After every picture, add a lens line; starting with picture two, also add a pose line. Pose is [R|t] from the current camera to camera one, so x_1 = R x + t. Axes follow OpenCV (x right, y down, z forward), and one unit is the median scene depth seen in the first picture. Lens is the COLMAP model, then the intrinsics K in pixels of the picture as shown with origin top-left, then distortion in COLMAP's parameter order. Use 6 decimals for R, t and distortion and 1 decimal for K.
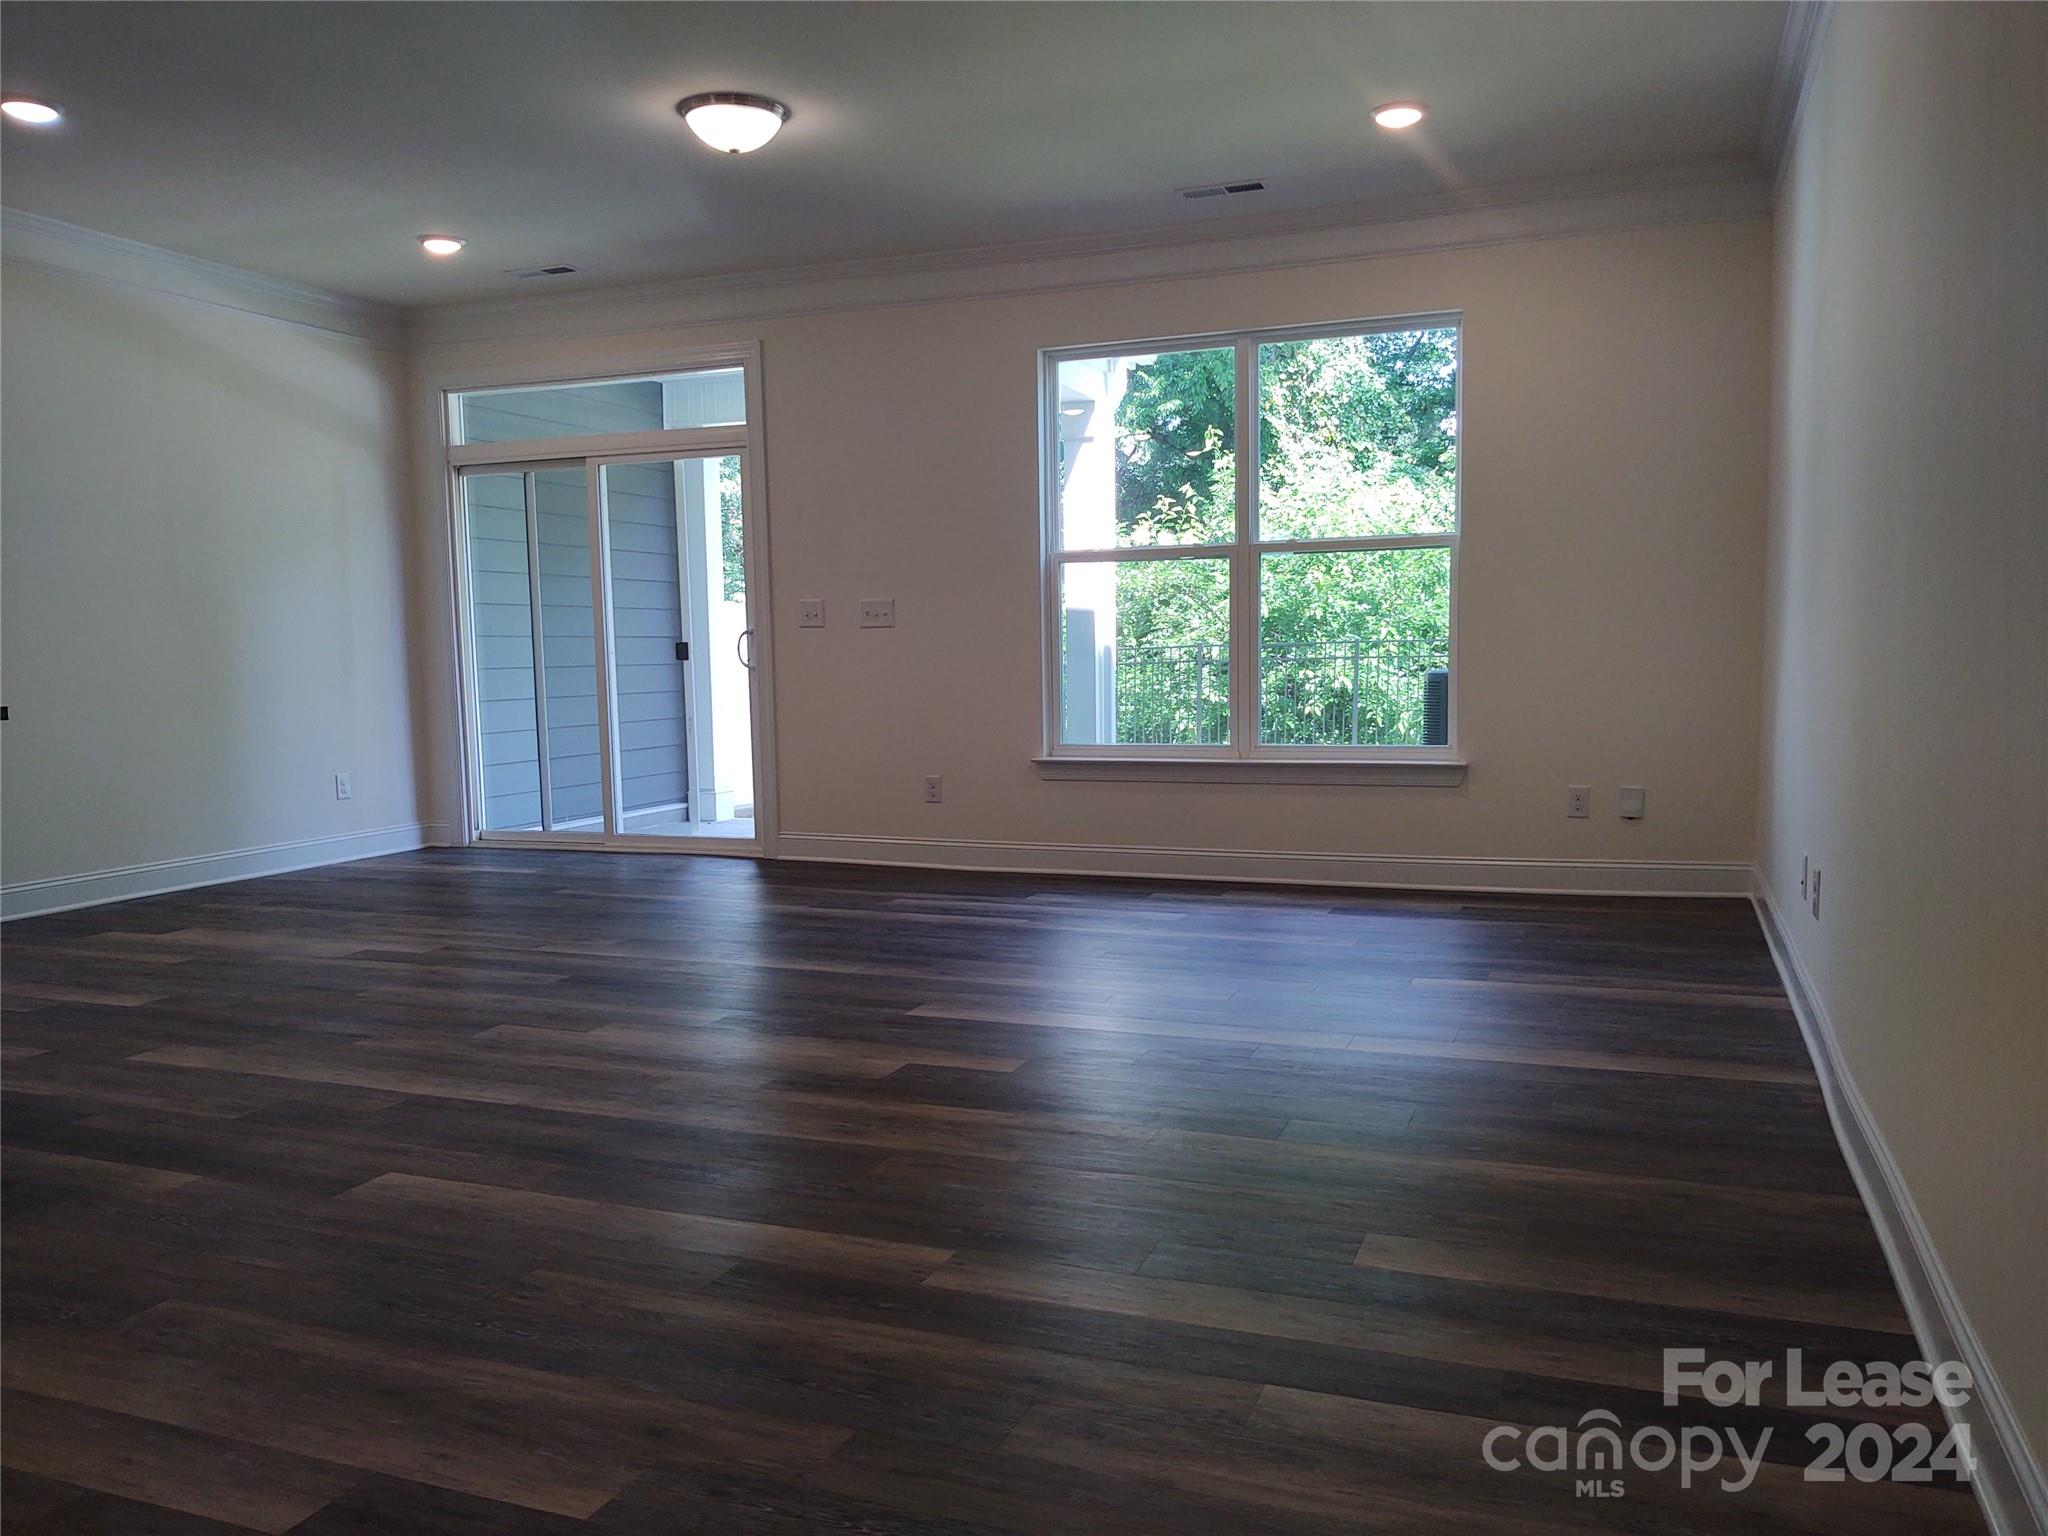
lens RADIAL K [[1556.4, 0, 1030.3], [0, 1556.4, 781.9], [0, 0, 1]] dist [0.070588, -0.143224]
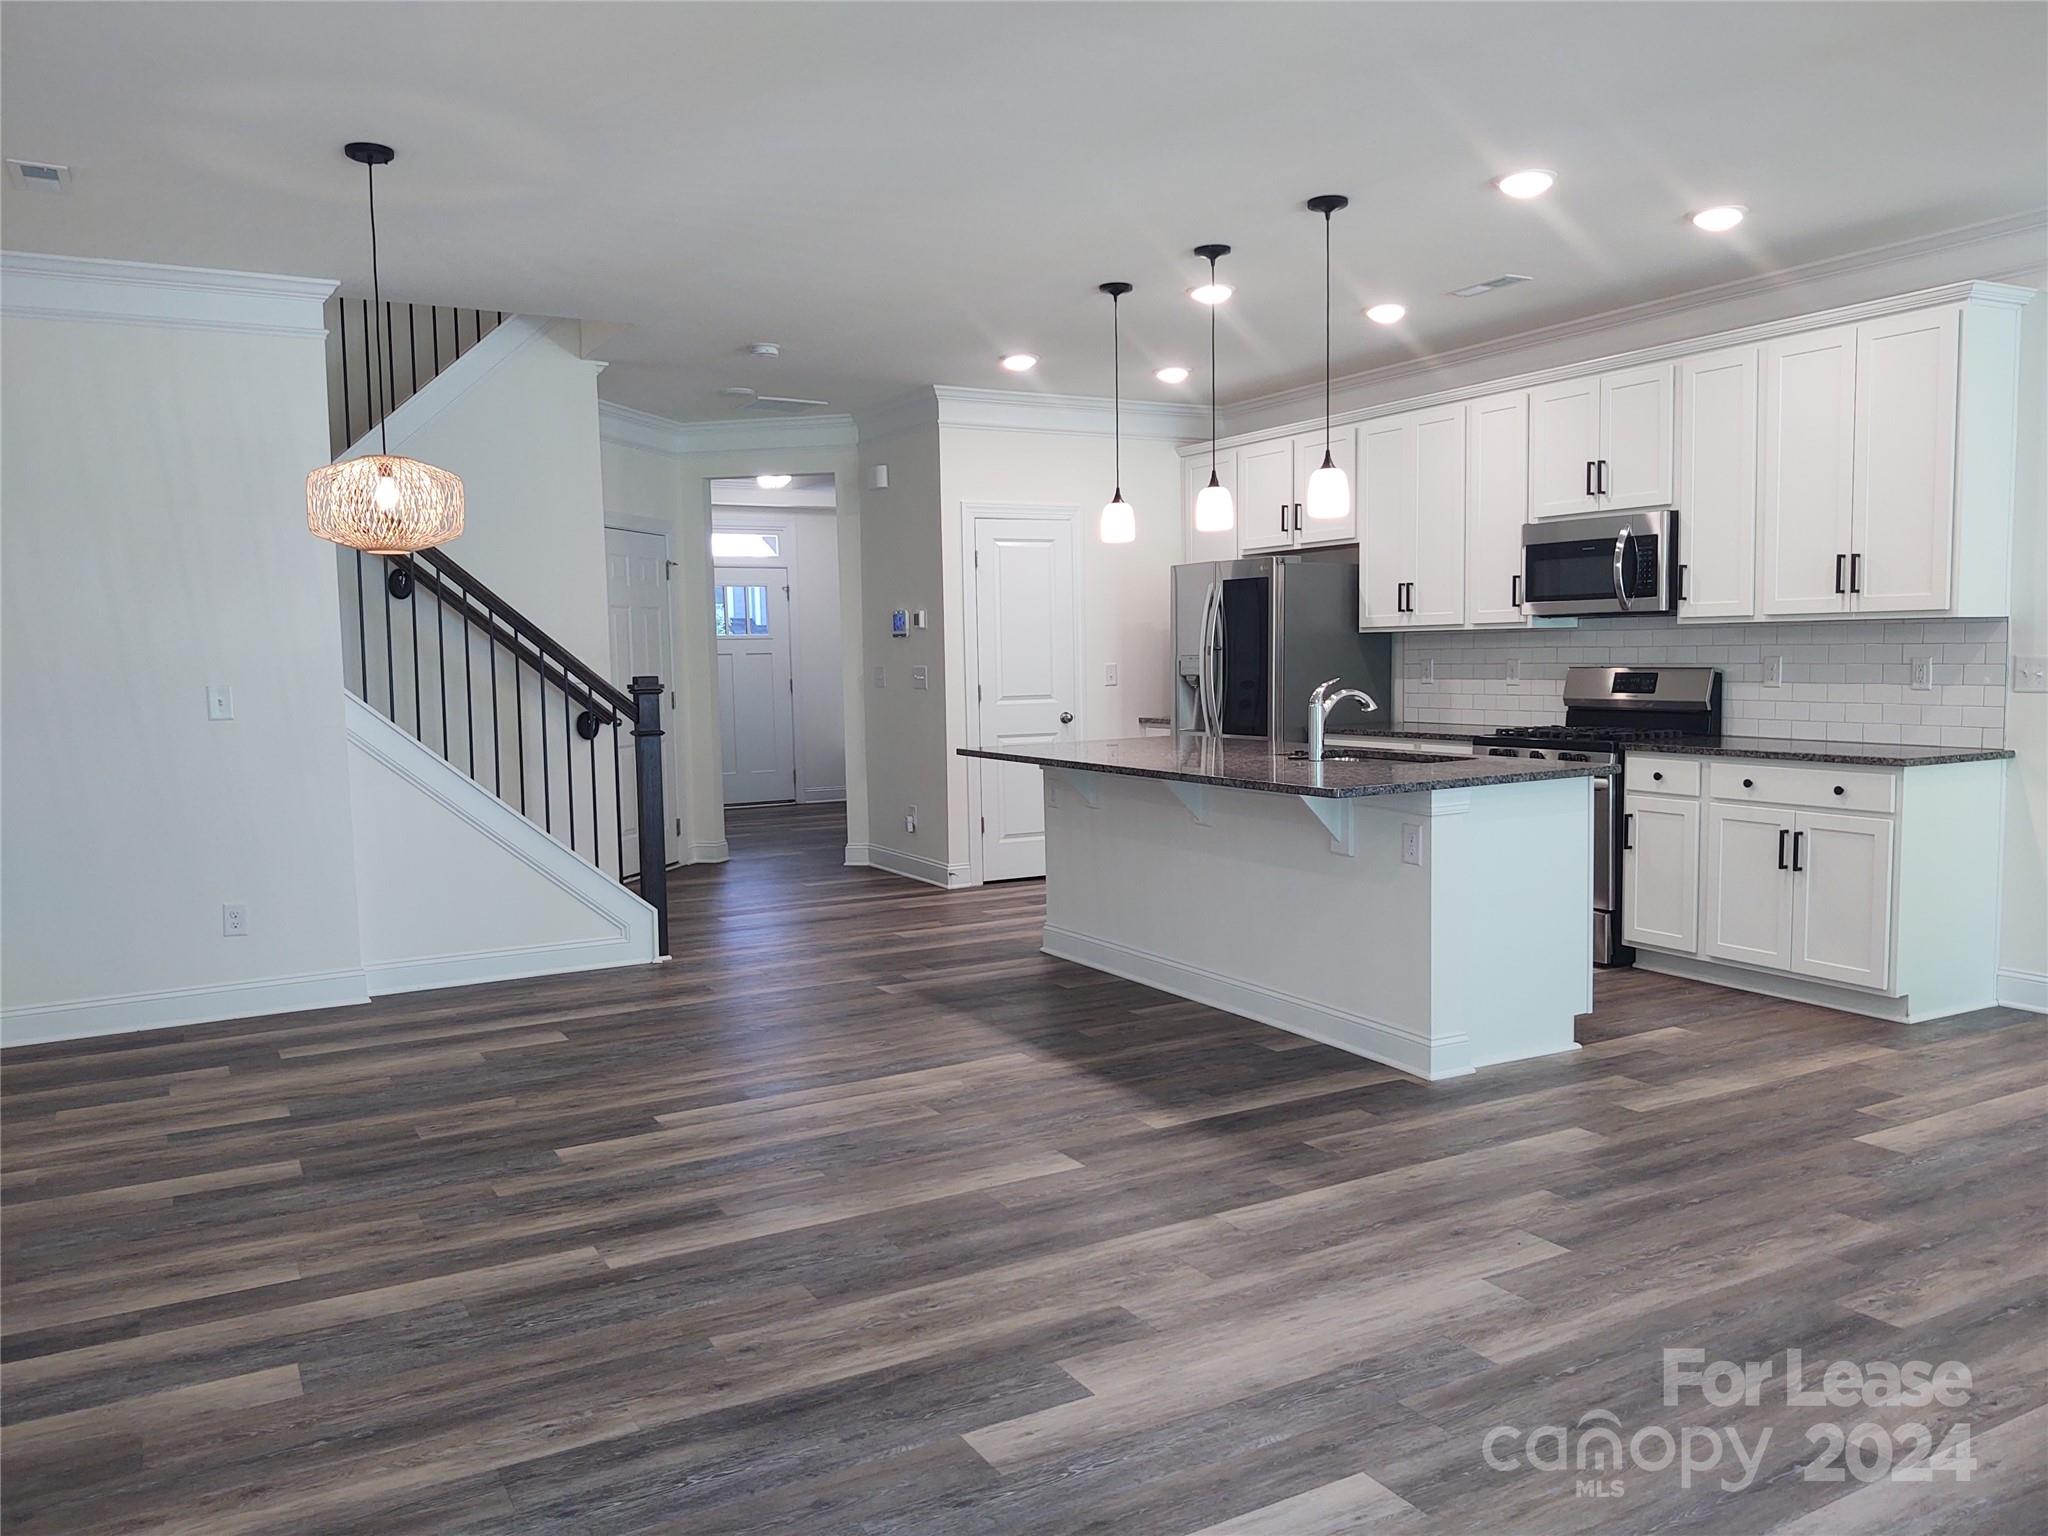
lens RADIAL K [[1556.4, 0, 1030.3], [0, 1556.4, 781.9], [0, 0, 1]] dist [0.070588, -0.143224]
pose [[-0.632447, 0.092719, -0.769034, 0.291006], [-0.039699, 0.987626, 0.151722, -0.129322], [0.773585, 0.126486, -0.620940, 0.848344]]
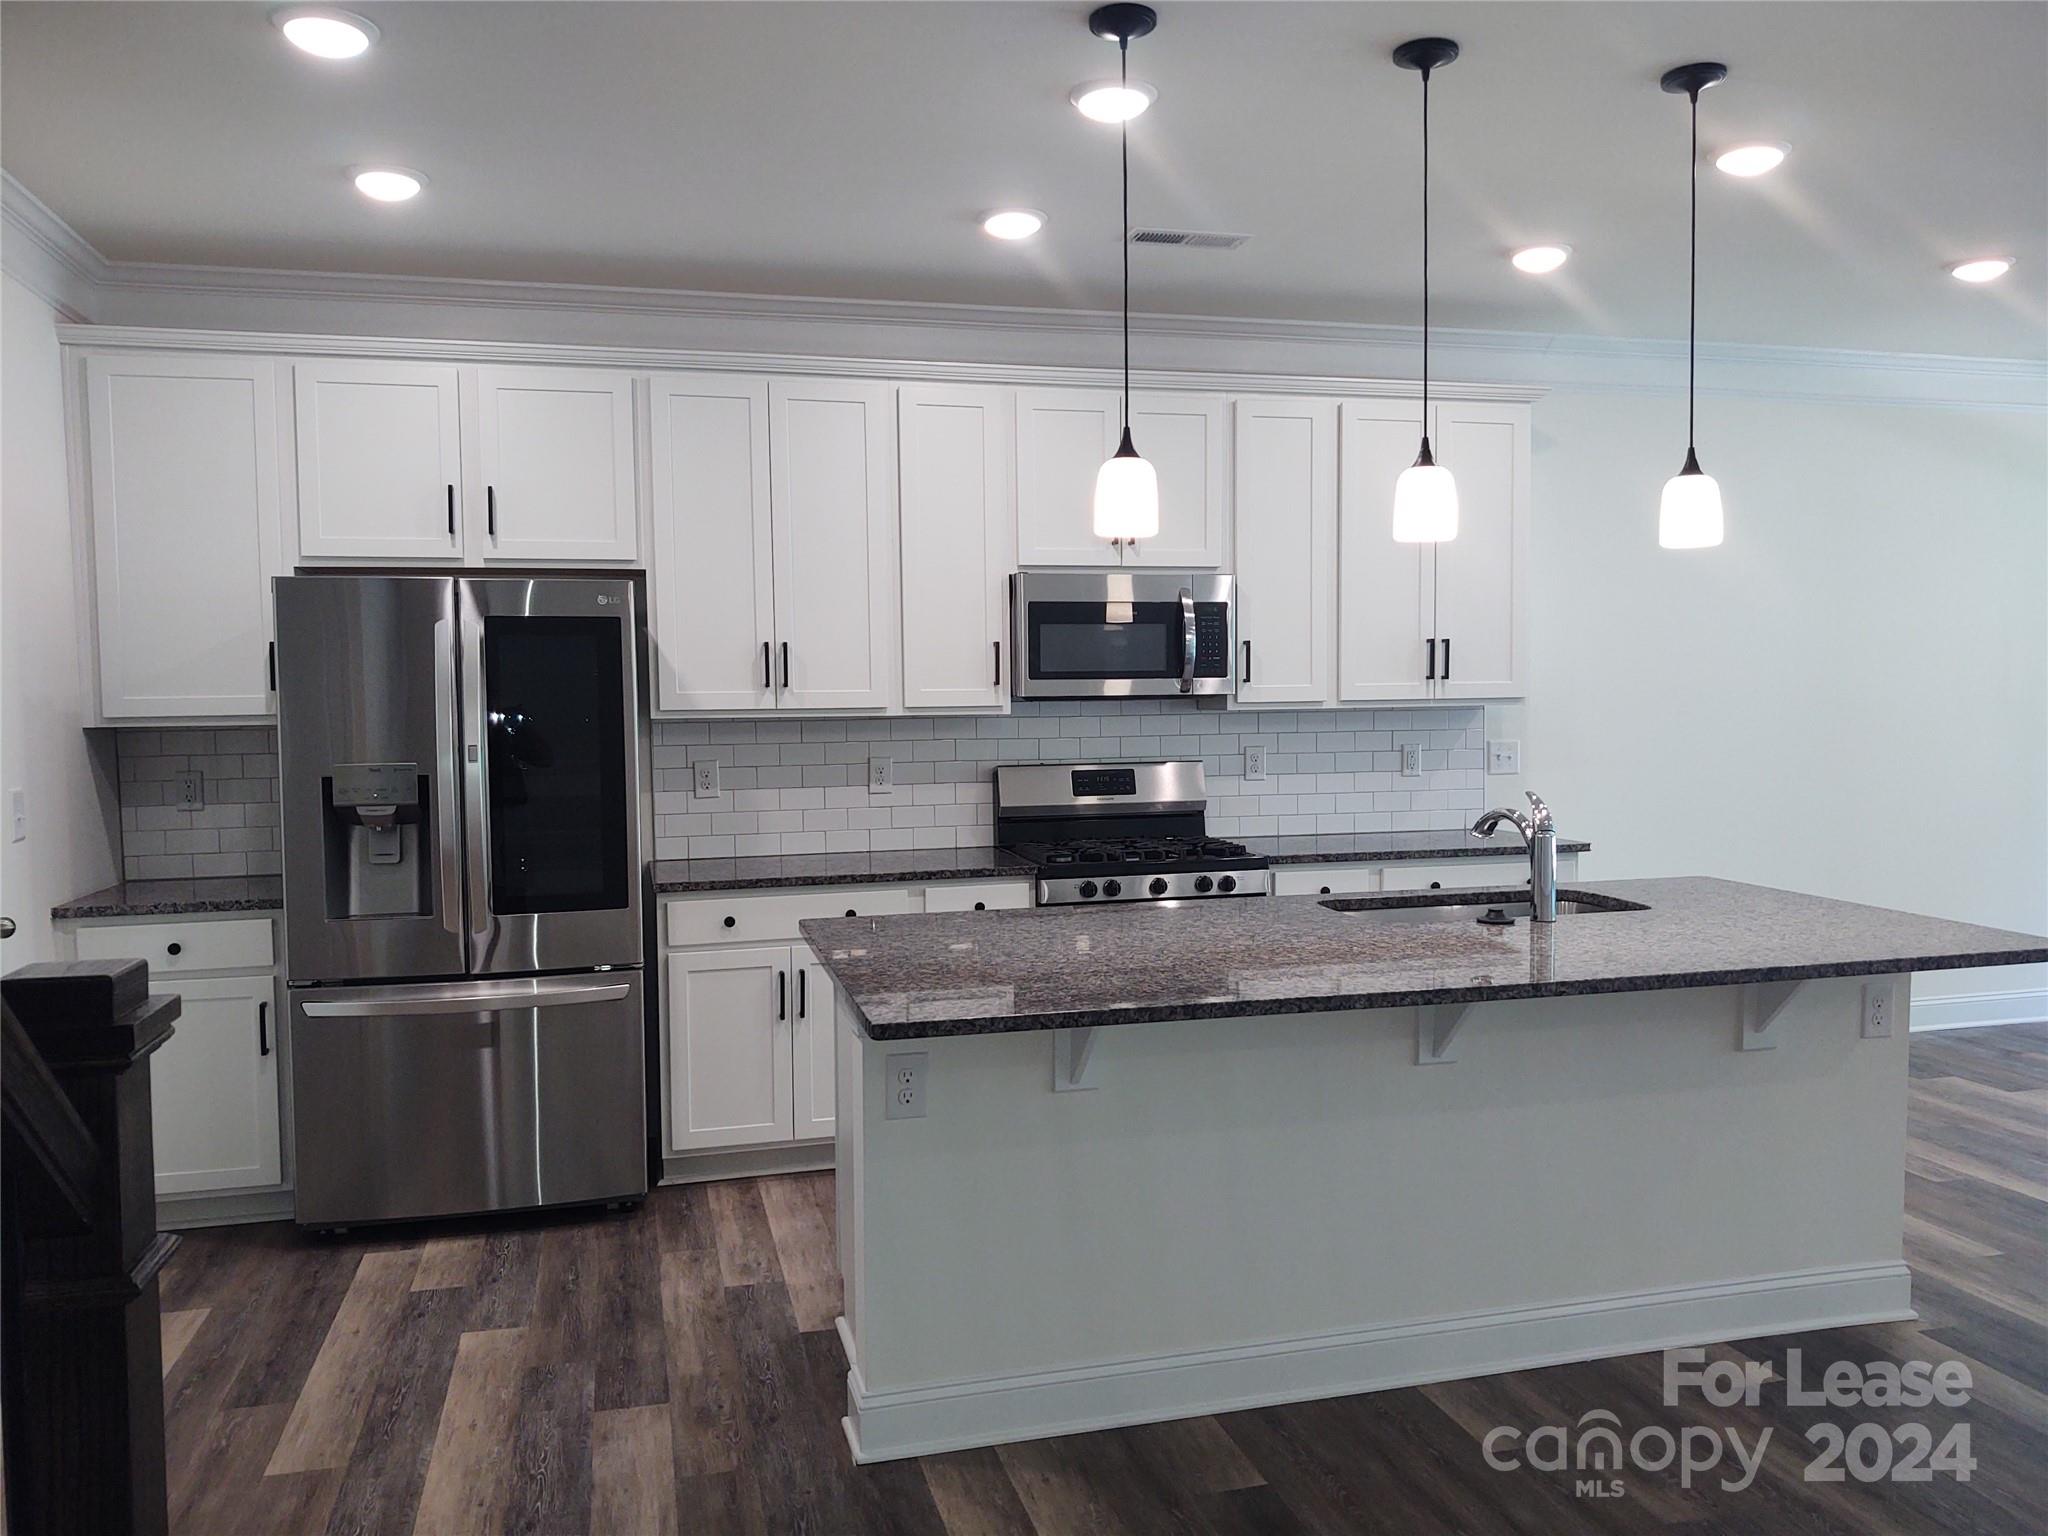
lens RADIAL K [[1556.4, 0, 1030.3], [0, 1556.4, 781.9], [0, 0, 1]] dist [0.070588, -0.143224]
pose [[0.592812, 0.055381, -0.803435, -0.141038], [-0.066341, 0.997600, 0.019815, -0.064310], [0.802604, 0.041555, 0.595063, -0.050535]]
